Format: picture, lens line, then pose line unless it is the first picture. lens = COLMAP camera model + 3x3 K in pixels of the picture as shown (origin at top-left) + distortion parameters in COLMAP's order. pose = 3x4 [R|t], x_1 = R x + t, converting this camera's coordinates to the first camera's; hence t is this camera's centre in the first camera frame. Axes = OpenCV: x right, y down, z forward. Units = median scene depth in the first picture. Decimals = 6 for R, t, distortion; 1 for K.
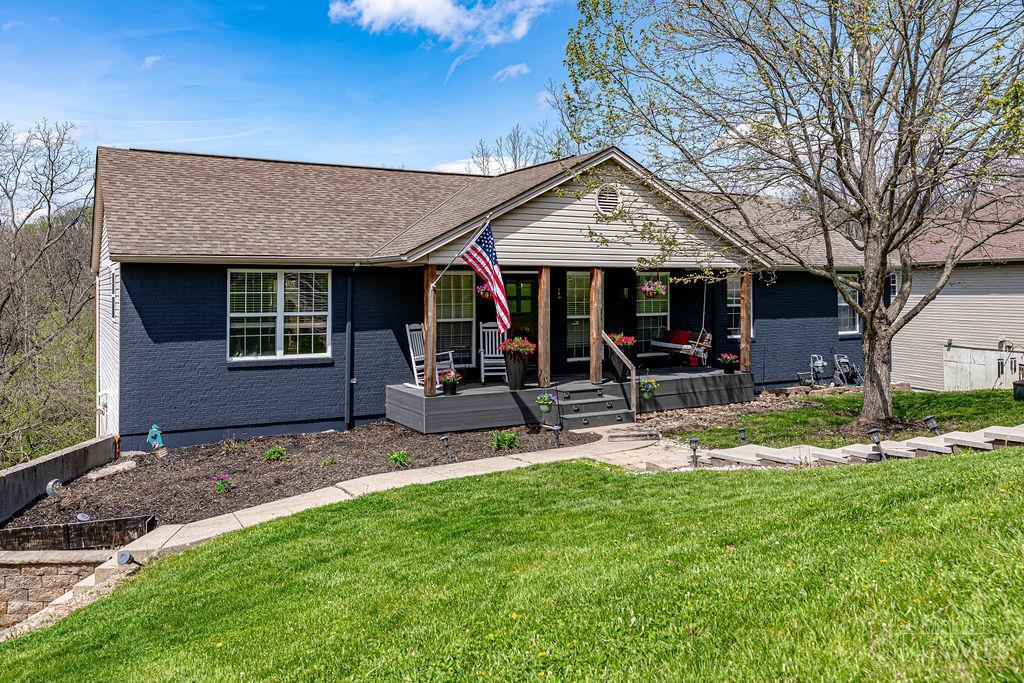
lens RADIAL K [[783.5, 0, 511.6], [0, 783.5, 295.9], [0, 0, 1]] dist [-0.002763, 0.004332]
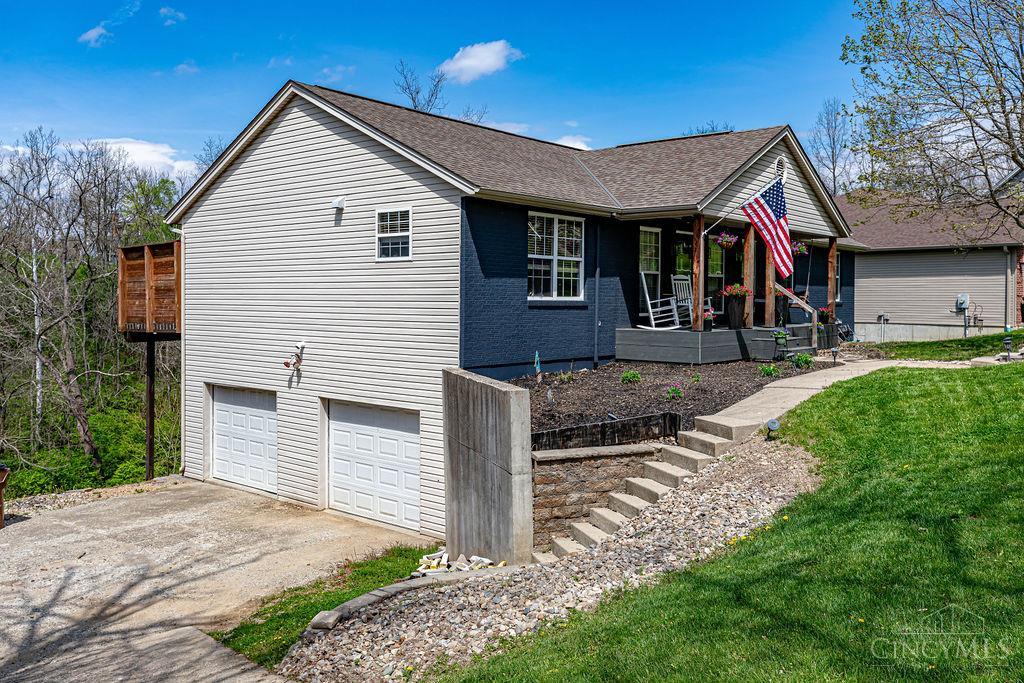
lens RADIAL K [[830.8, 0, 512.0], [0, 830.8, 341.5], [0, 0, 1]] dist [-0.000763, -0.000743]
pose [[0.926978, -0.008659, 0.375016, -0.768126], [-0.007420, 0.999115, 0.041411, 0.090047], [-0.375042, -0.041170, 0.926093, -0.014172]]
